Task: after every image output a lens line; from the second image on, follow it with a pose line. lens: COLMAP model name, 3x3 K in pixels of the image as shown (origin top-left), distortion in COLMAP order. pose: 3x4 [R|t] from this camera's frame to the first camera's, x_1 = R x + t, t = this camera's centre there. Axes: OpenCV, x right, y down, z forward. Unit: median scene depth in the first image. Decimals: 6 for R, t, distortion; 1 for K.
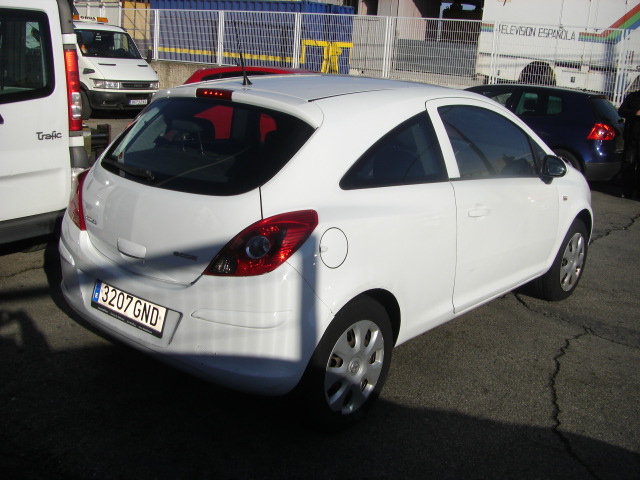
lens RADIAL K [[705.8, 0, 301.5], [0, 705.8, 242.0], [0, 0, 1]] dist [-0.132945, 0.010042]
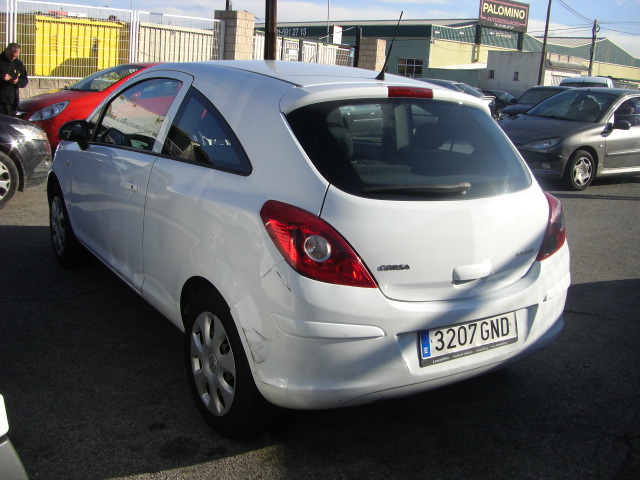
lens RADIAL K [[718.8, 0, 320.0], [0, 718.8, 240.0], [0, 0, 1]] dist [-0.268446, 0.515779]
pose [[0.271711, -0.267604, 0.924425, -1.106626], [0.204368, 0.954698, 0.216298, -0.261878], [-0.940429, 0.130152, 0.314092, 0.879663]]
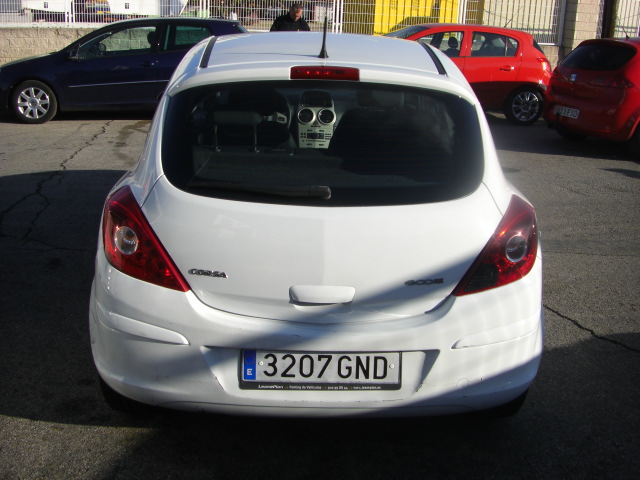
lens RADIAL K [[717.4, 0, 320.0], [0, 717.4, 240.0], [0, 0, 1]] dist [-0.179790, 0.119708]
pose [[0.738317, -0.244551, 0.628556, -0.698244], [0.180912, 0.969604, 0.164737, -0.169809], [-0.649737, -0.007915, 0.760118, 0.417775]]
